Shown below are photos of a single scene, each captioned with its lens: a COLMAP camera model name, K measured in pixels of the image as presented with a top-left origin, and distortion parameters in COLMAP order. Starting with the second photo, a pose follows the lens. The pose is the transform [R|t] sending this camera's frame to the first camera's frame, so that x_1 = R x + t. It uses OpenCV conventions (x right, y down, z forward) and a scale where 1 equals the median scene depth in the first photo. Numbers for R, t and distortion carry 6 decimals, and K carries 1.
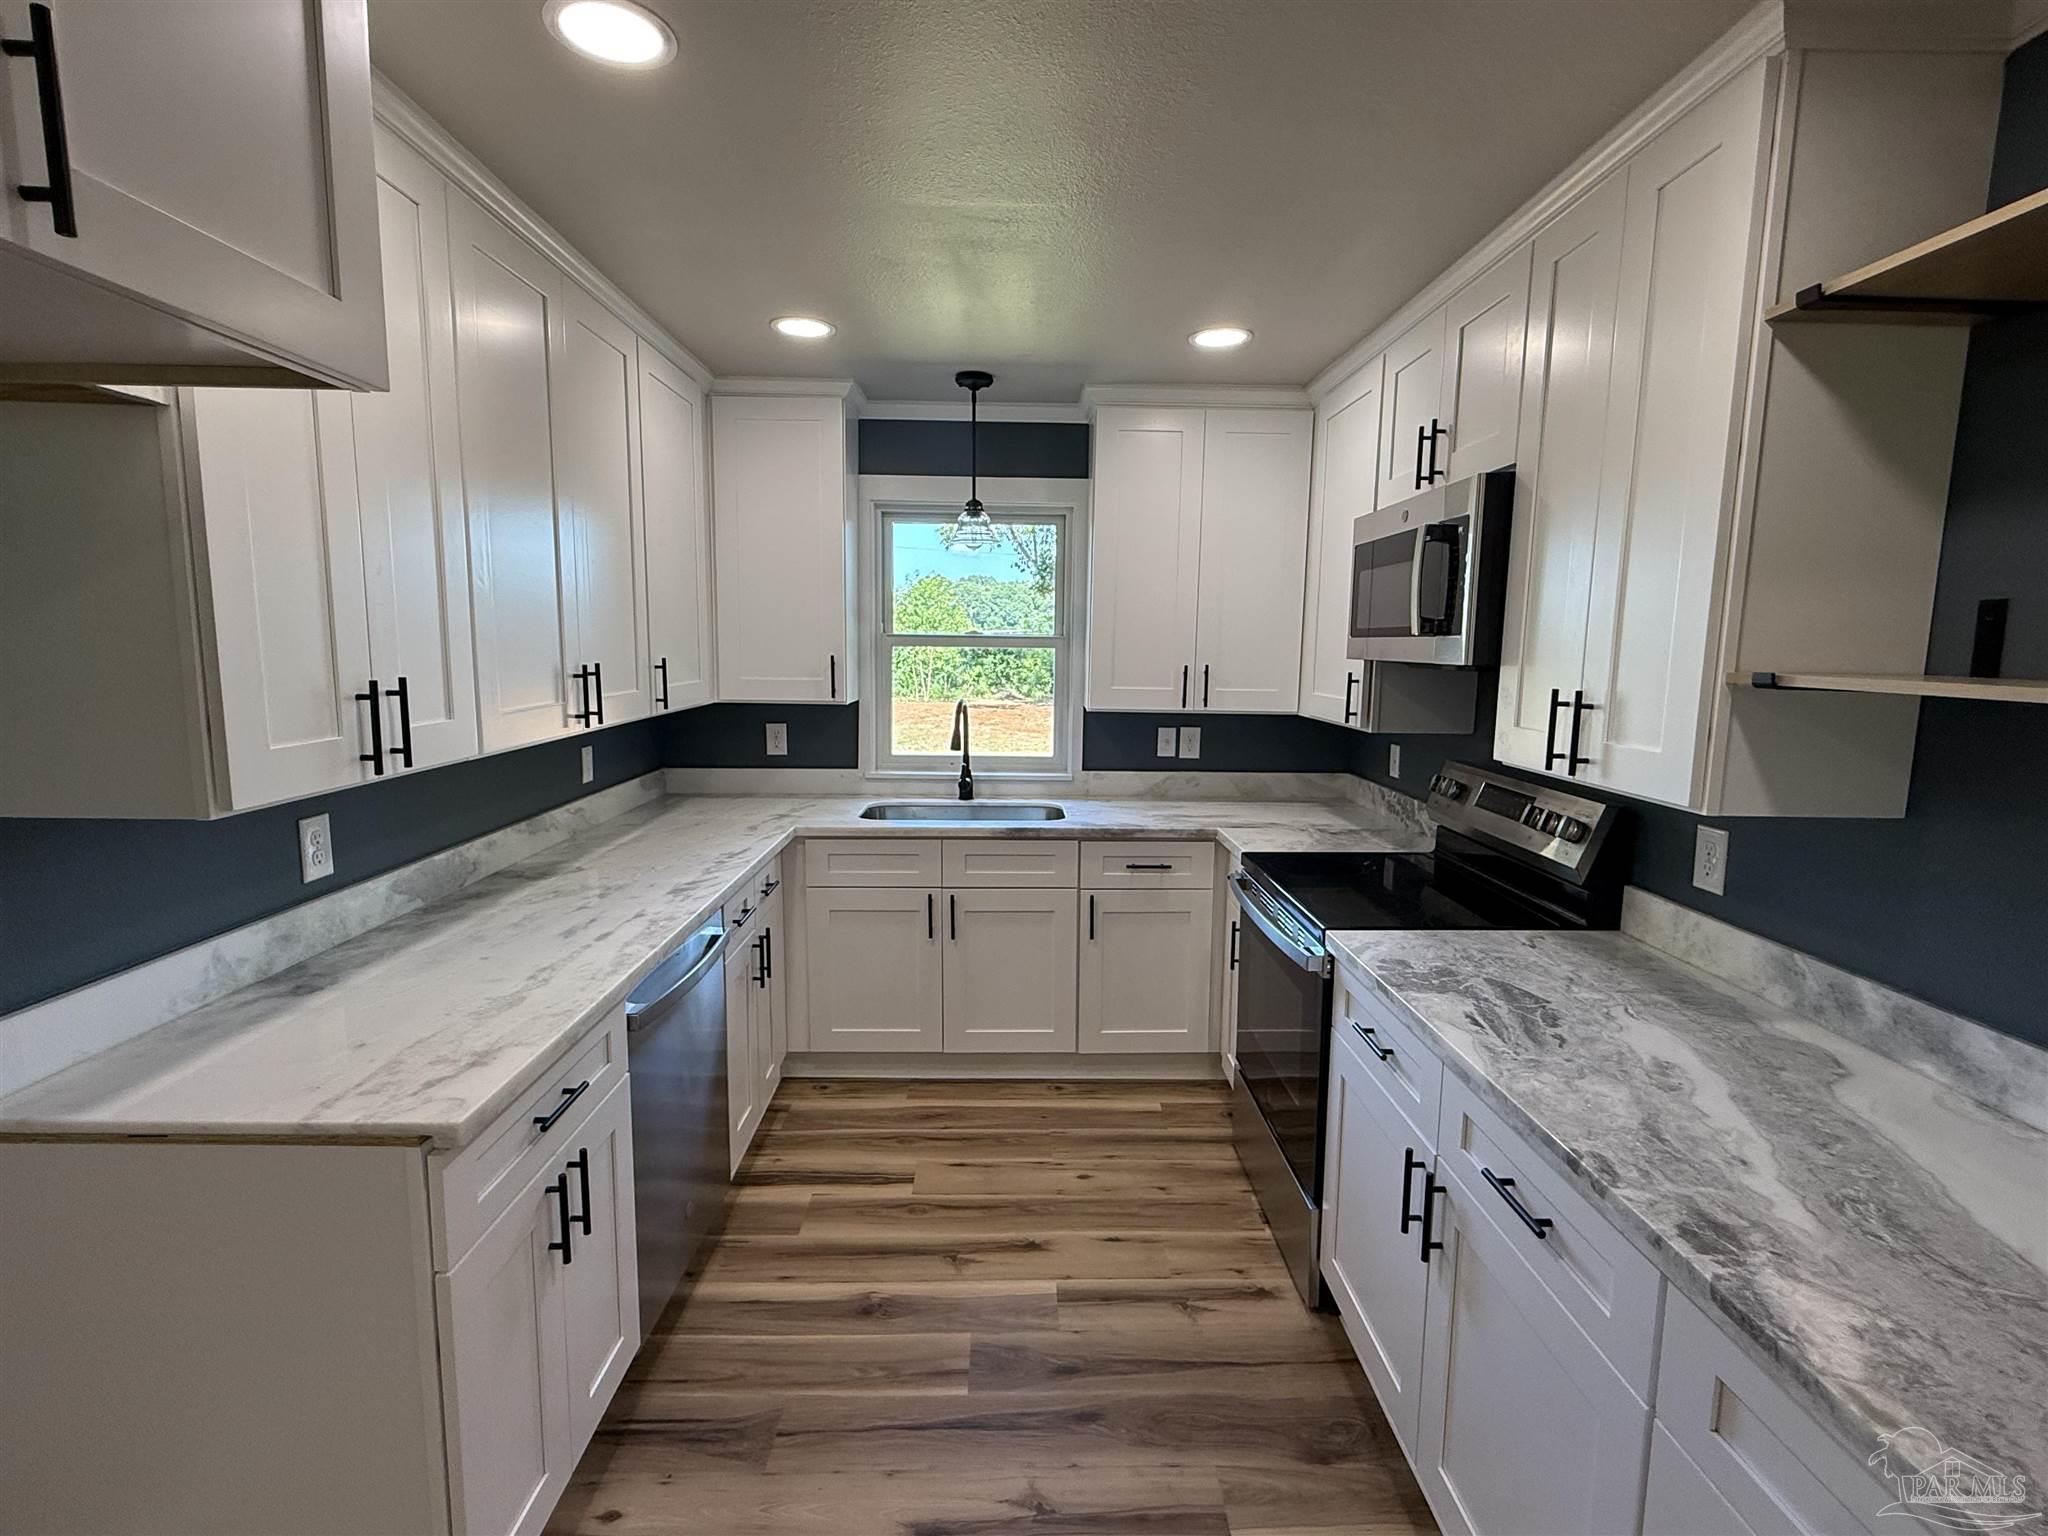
lens RADIAL K [[967.4, 0, 1024.1], [0, 967.4, 762.6], [0, 0, 1]] dist [0.001784, -0.001560]
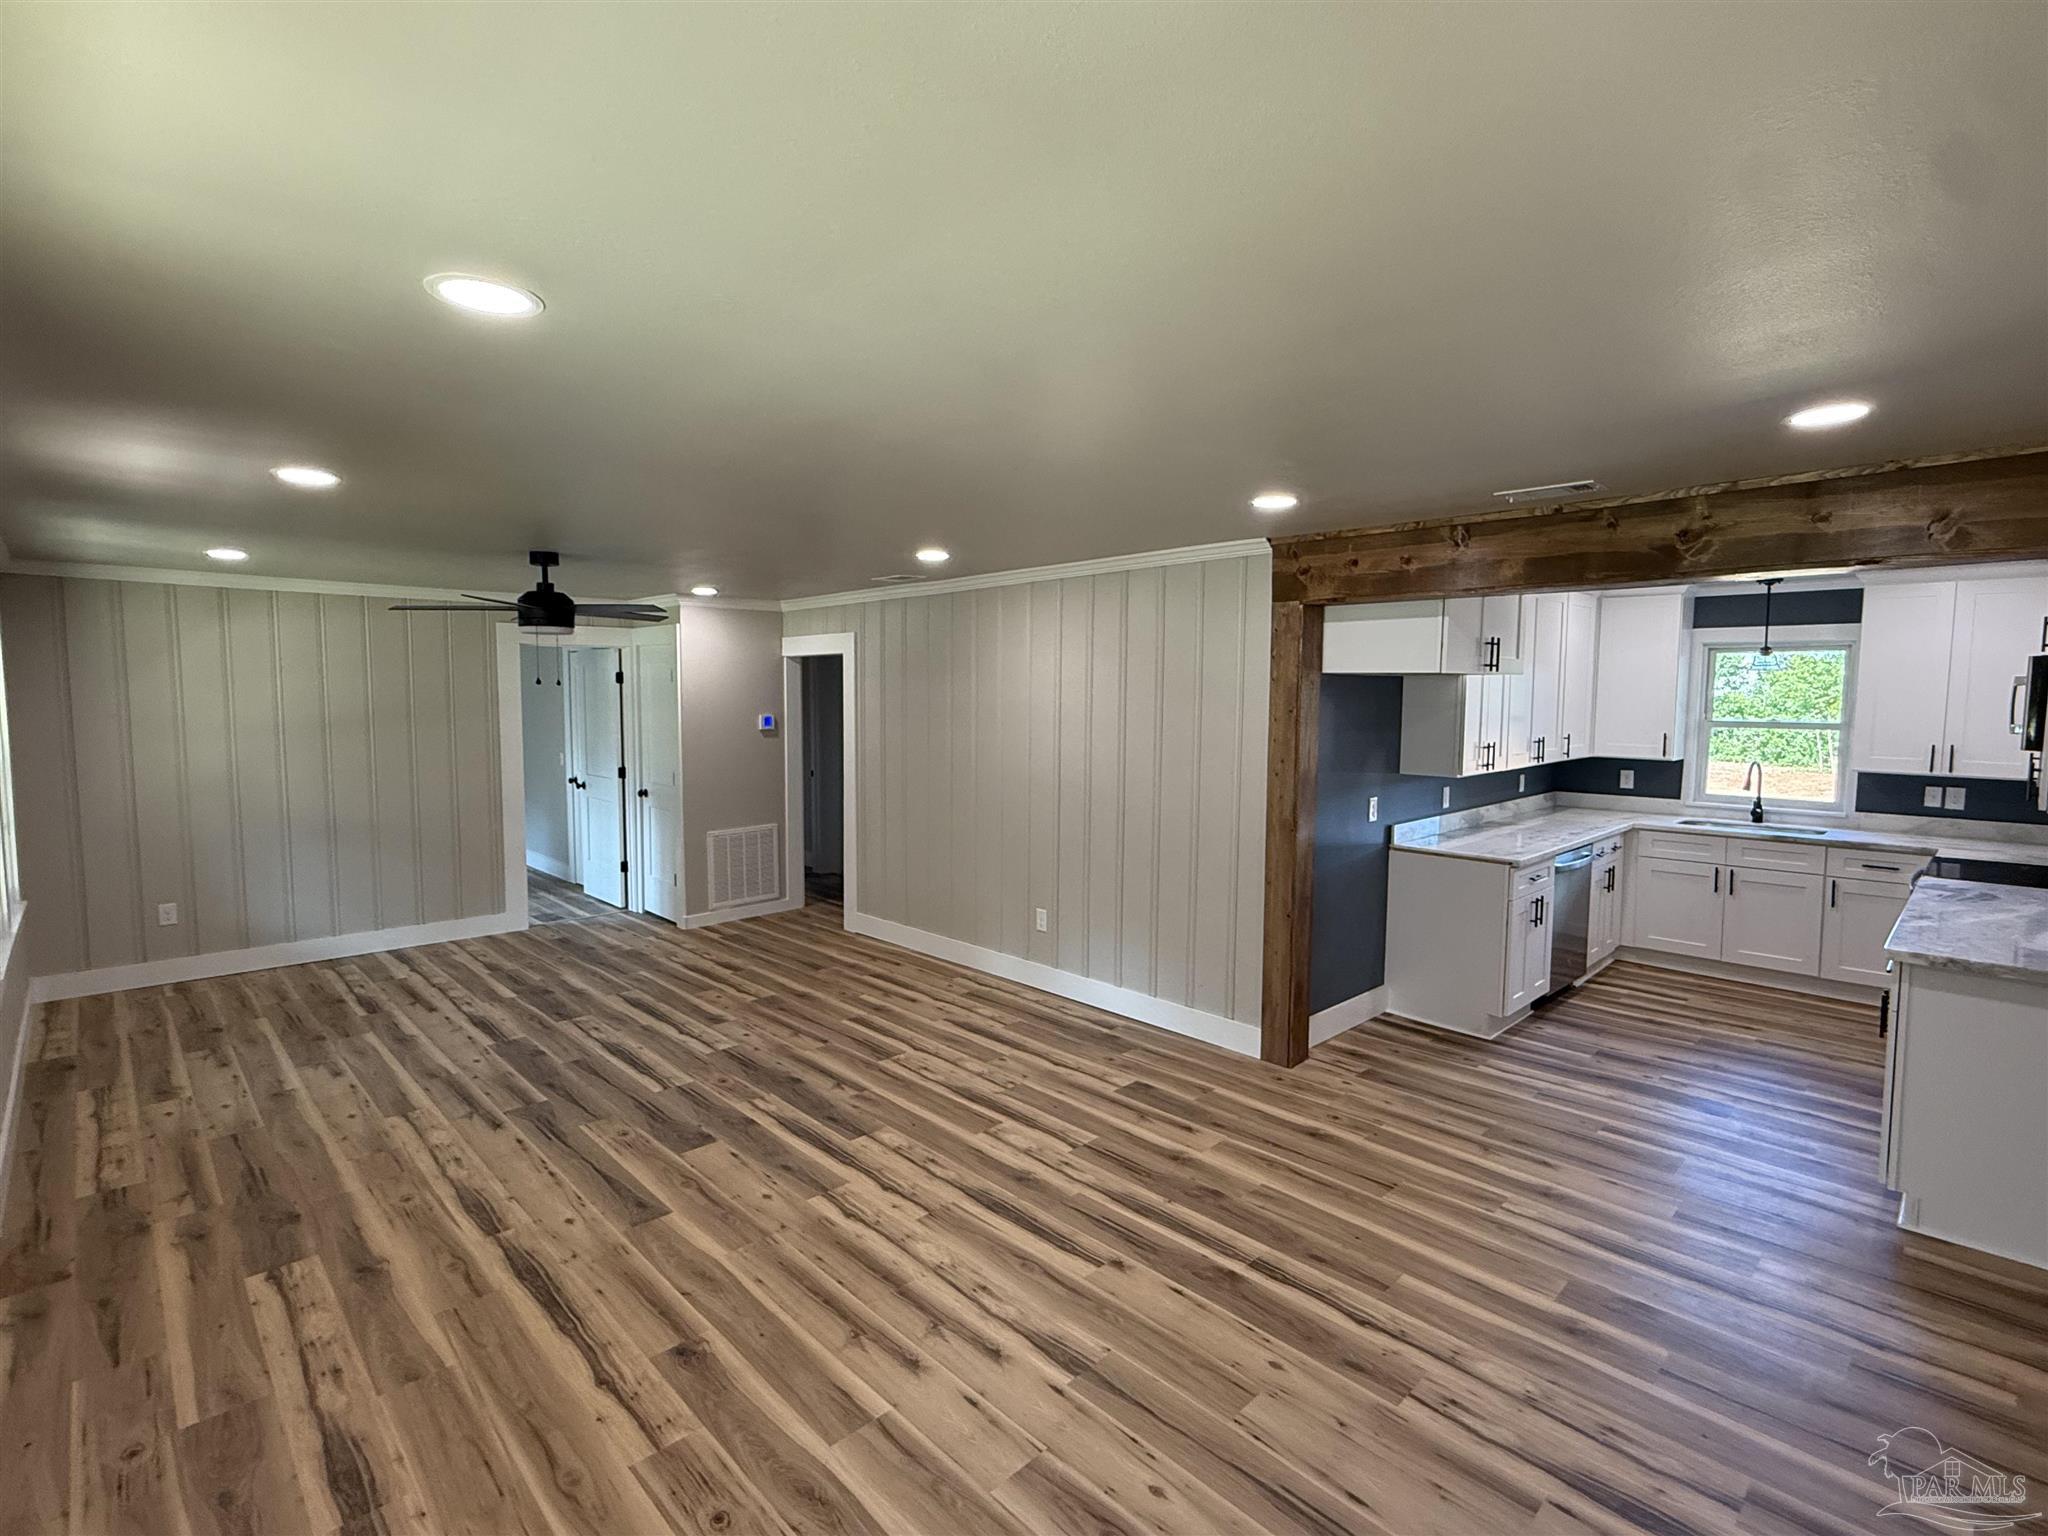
lens RADIAL K [[967.4, 0, 1023.5], [0, 967.4, 766.9], [0, 0, 1]] dist [0.001784, -0.001560]
pose [[0.684569, 0.047692, -0.727387, 0.369288], [-0.087472, 0.996022, -0.017018, 0.108161], [0.723681, 0.075276, 0.686017, -1.360864]]
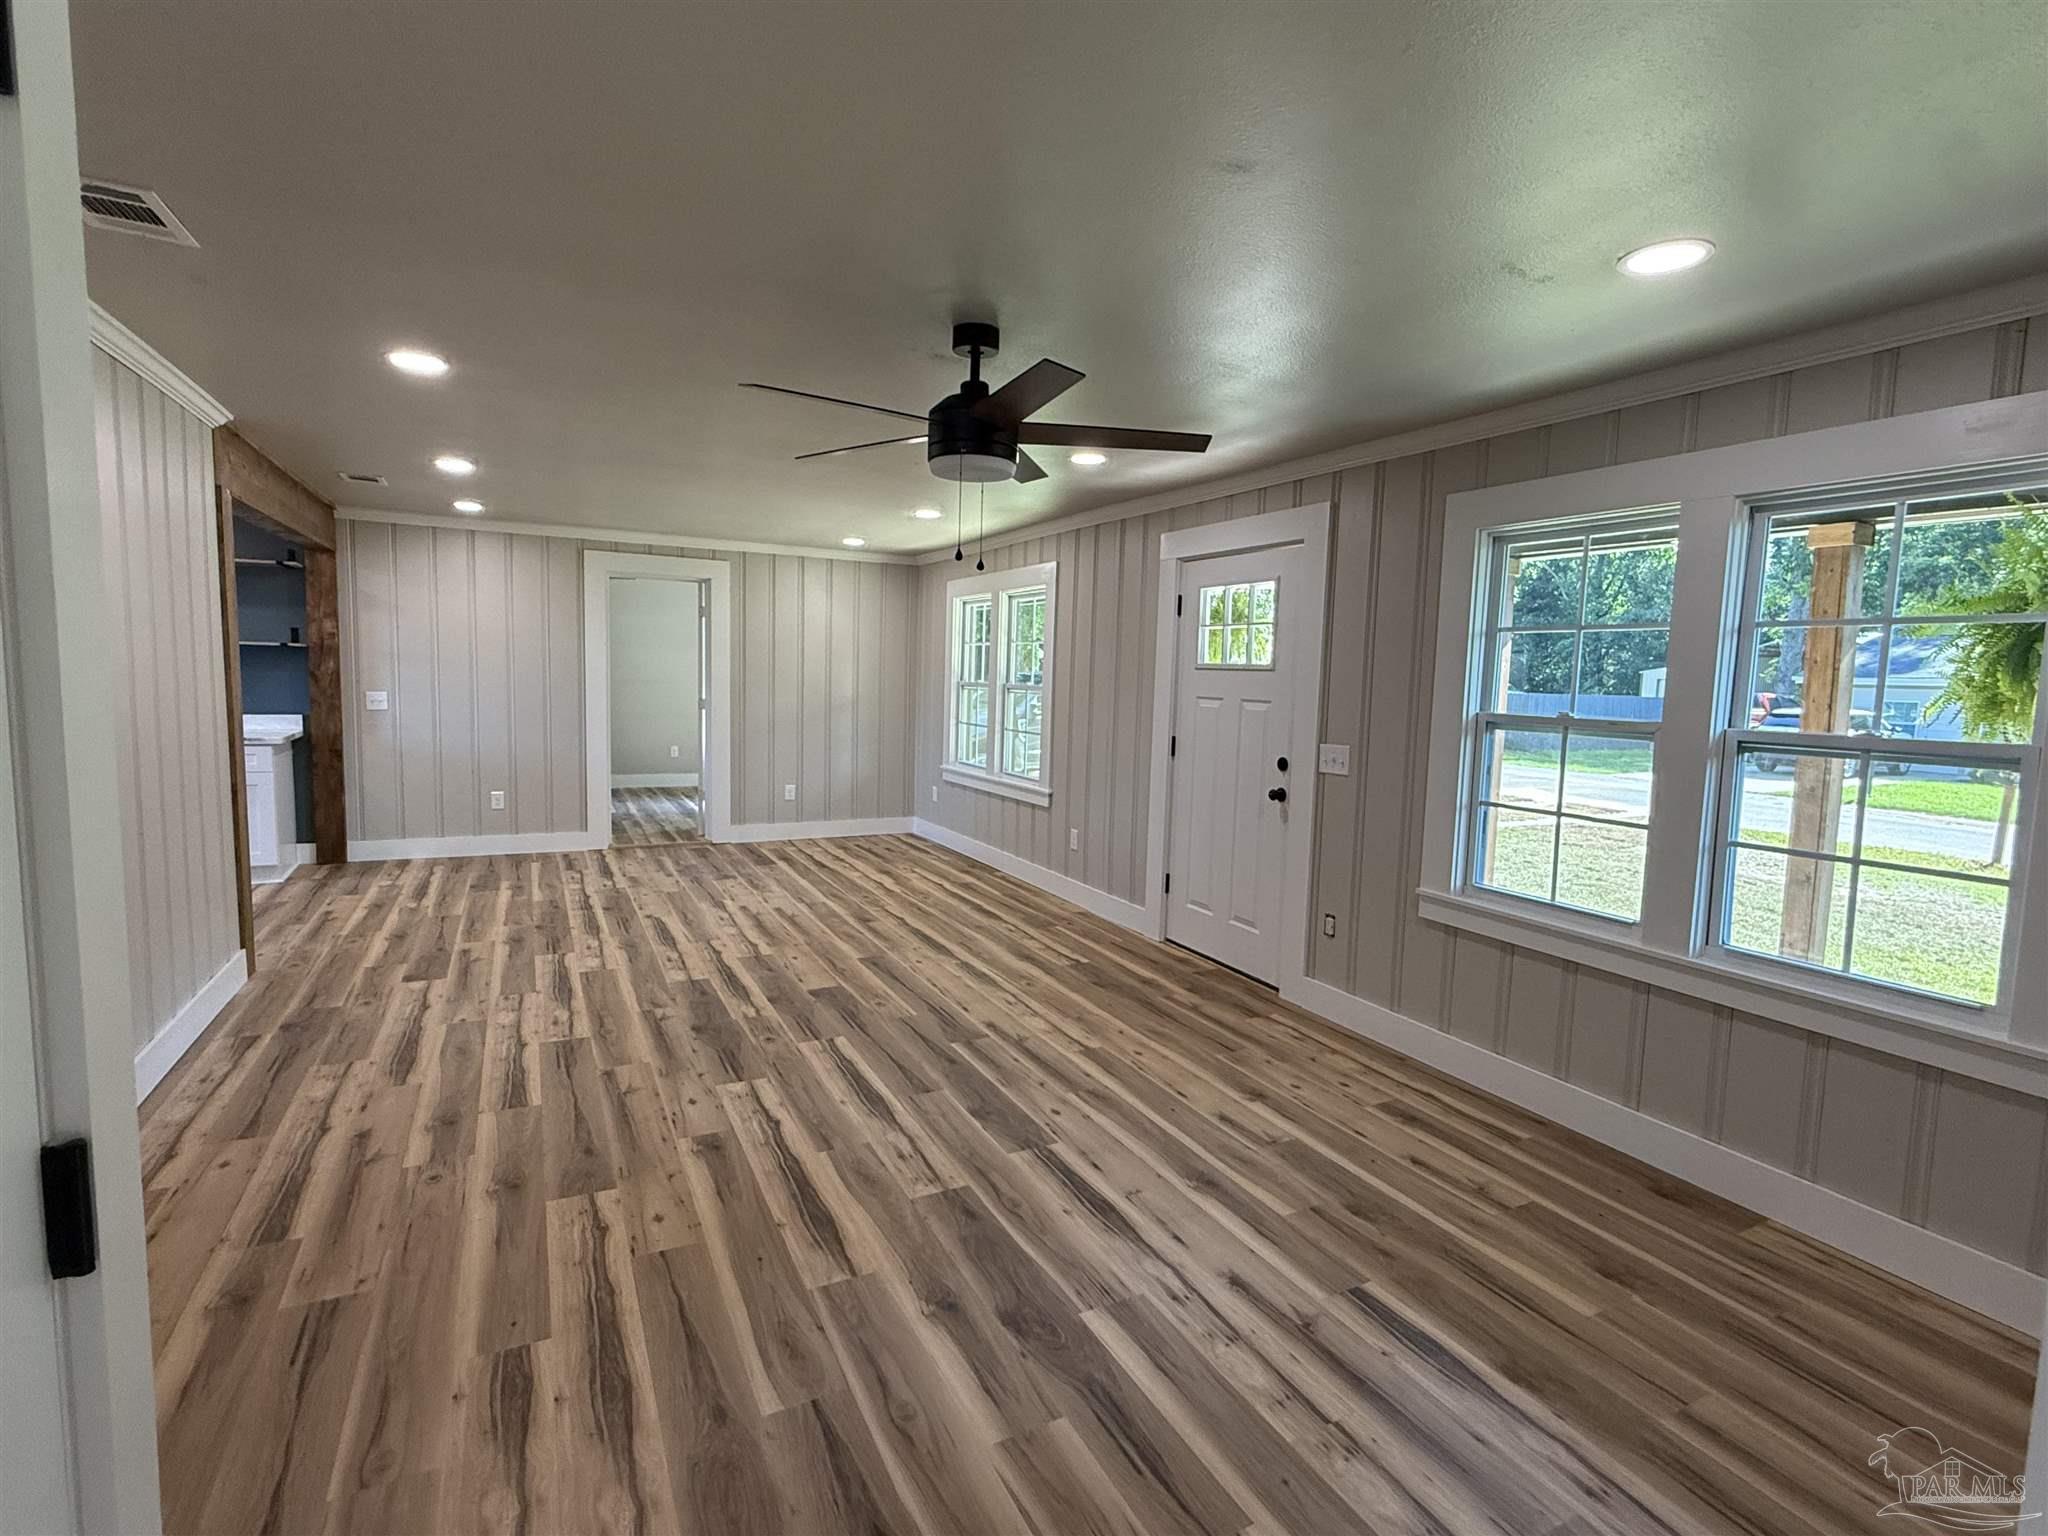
lens RADIAL K [[967.4, 0, 1028.0], [0, 967.4, 762.5], [0, 0, 1]] dist [0.001784, -0.001560]
pose [[-0.446996, -0.109957, 0.887752, -2.389847], [0.079051, 0.983678, 0.161641, 0.049169], [-0.891036, 0.142431, -0.431008, -0.401813]]
